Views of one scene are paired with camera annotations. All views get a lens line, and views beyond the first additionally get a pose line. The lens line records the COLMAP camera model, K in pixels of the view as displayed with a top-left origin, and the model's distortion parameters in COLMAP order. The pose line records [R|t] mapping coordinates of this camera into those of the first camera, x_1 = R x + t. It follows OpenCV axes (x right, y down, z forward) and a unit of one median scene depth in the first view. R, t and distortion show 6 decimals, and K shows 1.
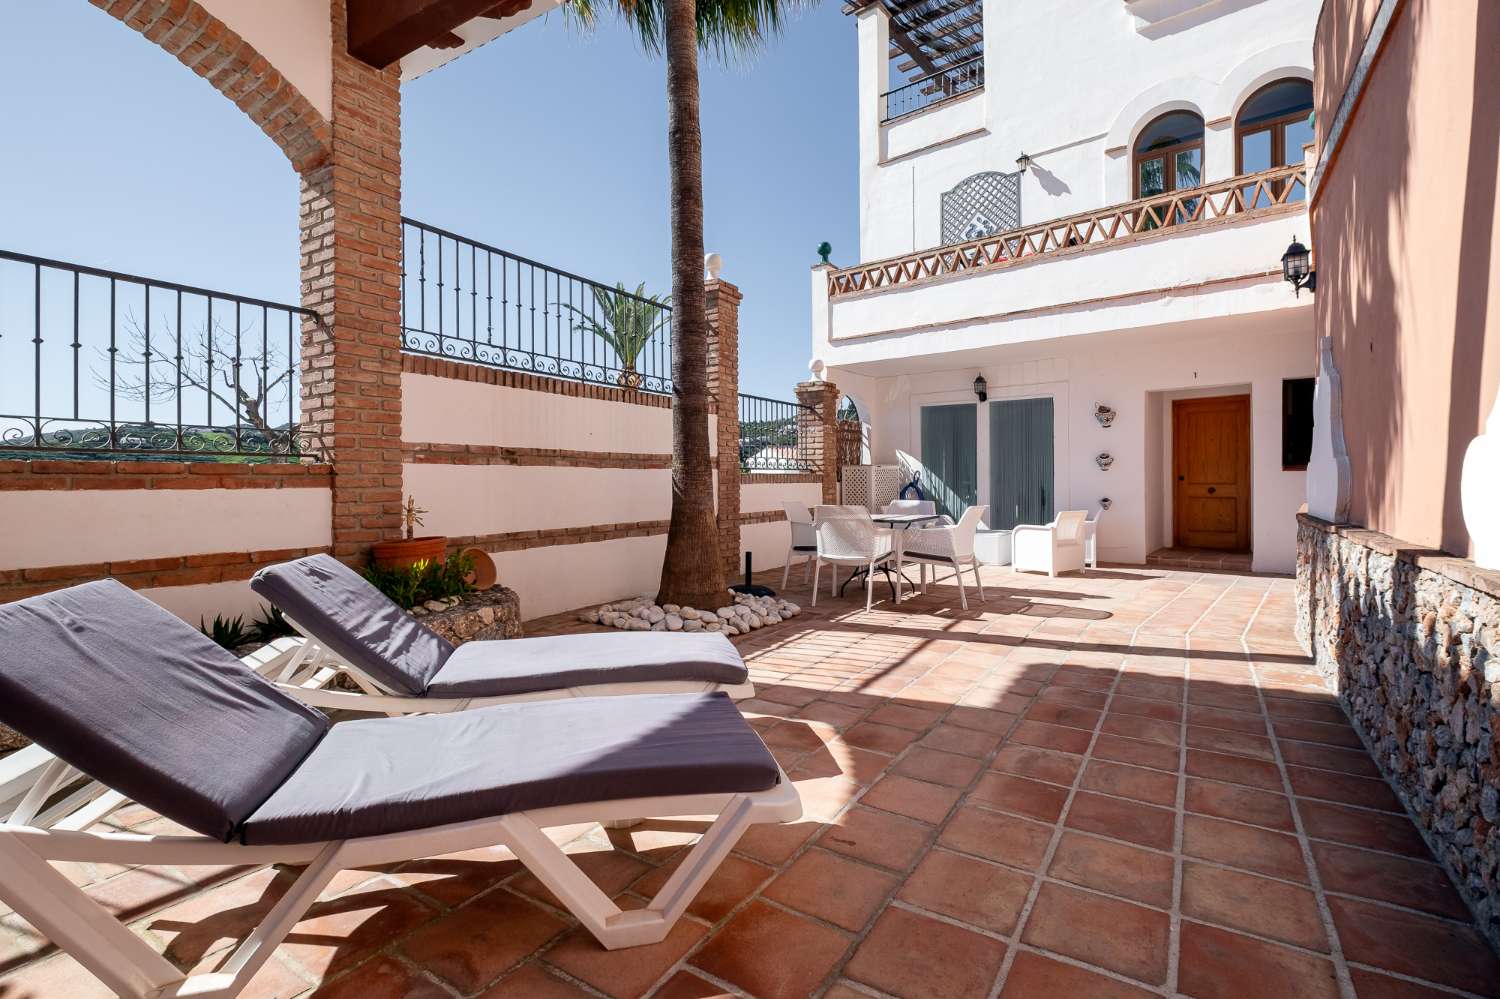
lens RADIAL K [[686.7, 0, 756.5], [0, 686.7, 472.7], [0, 0, 1]] dist [-0.000468, -0.000101]
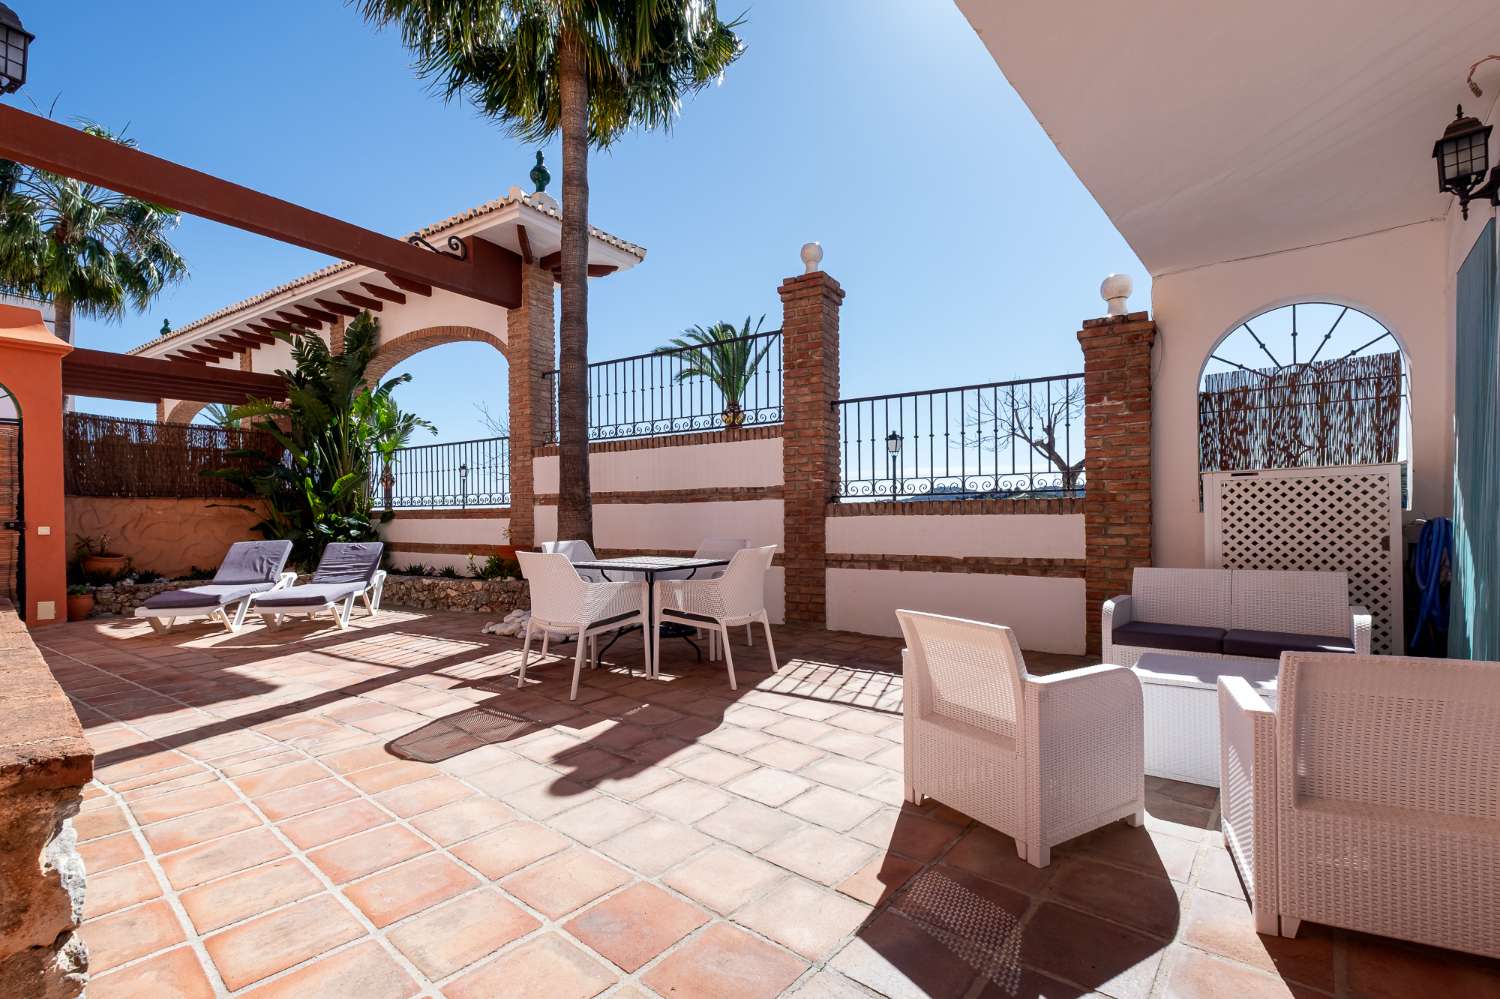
lens RADIAL K [[644.7, 0, 751.1], [0, 644.7, 516.0], [0, 0, 1]] dist [-0.000501, -0.000349]
pose [[-0.014830, -0.001311, -0.999889, 0.996332], [0.015260, 0.999882, -0.001537, 0.021092], [0.999774, -0.015281, -0.014808, 1.275579]]
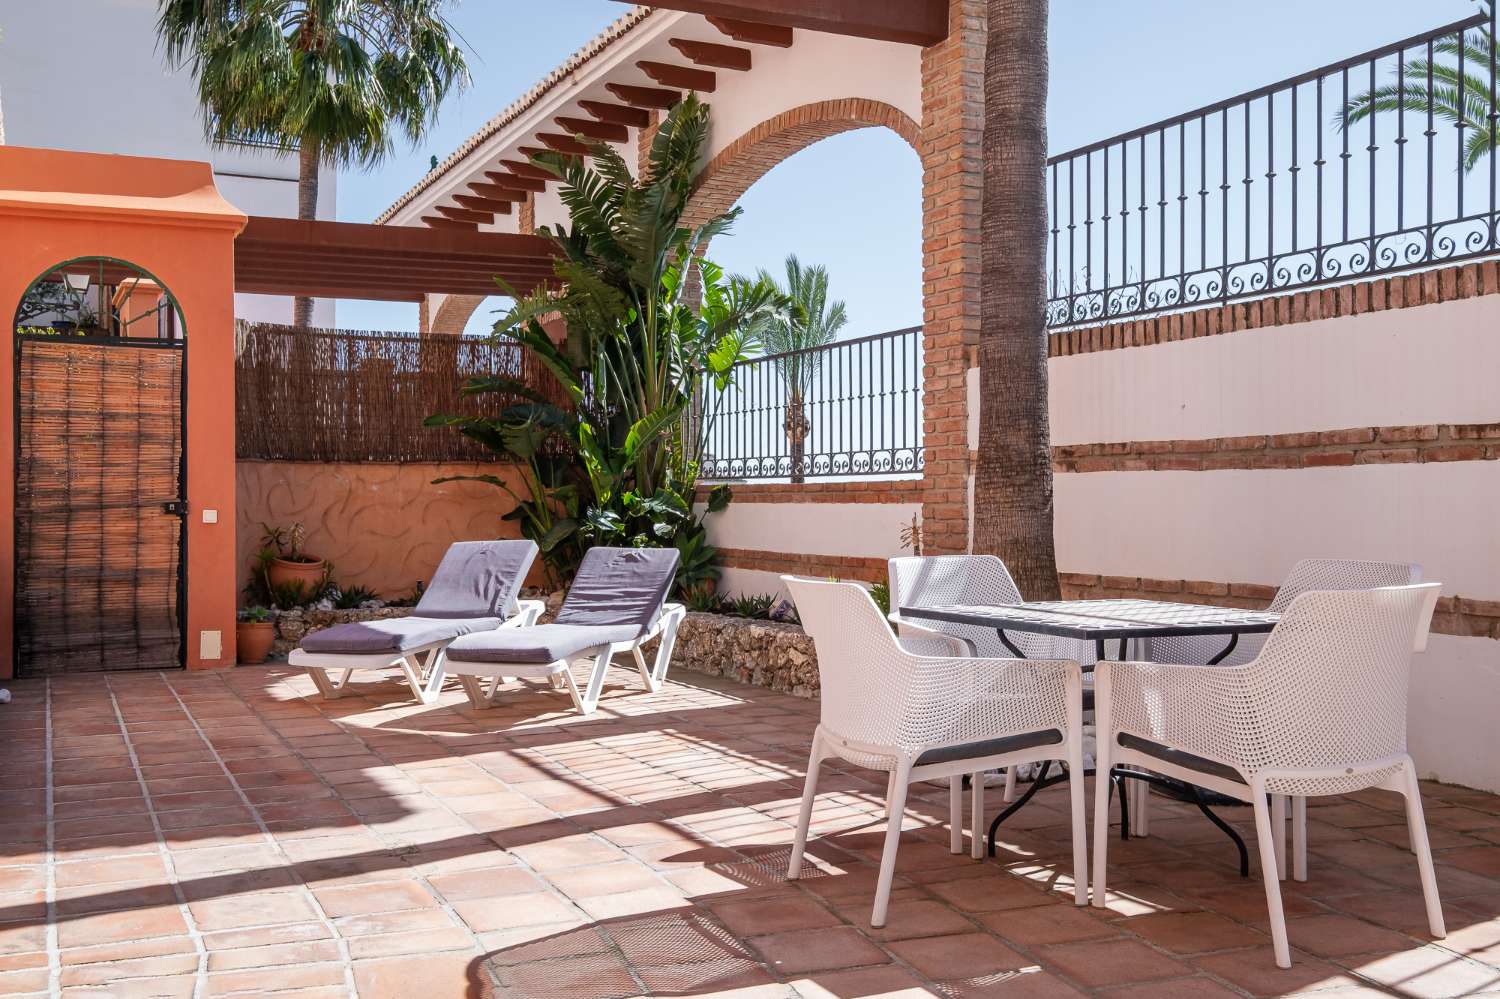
lens RADIAL K [[1458.4, 0, 750.0], [0, 1458.4, 499.5], [0, 0, 1]] dist [0.009570, 0.000874]
pose [[-0.531256, -0.003239, -0.847205, 0.923424], [0.005178, 0.999962, -0.007070, 0.022059], [0.847196, -0.008143, -0.531218, 1.364345]]
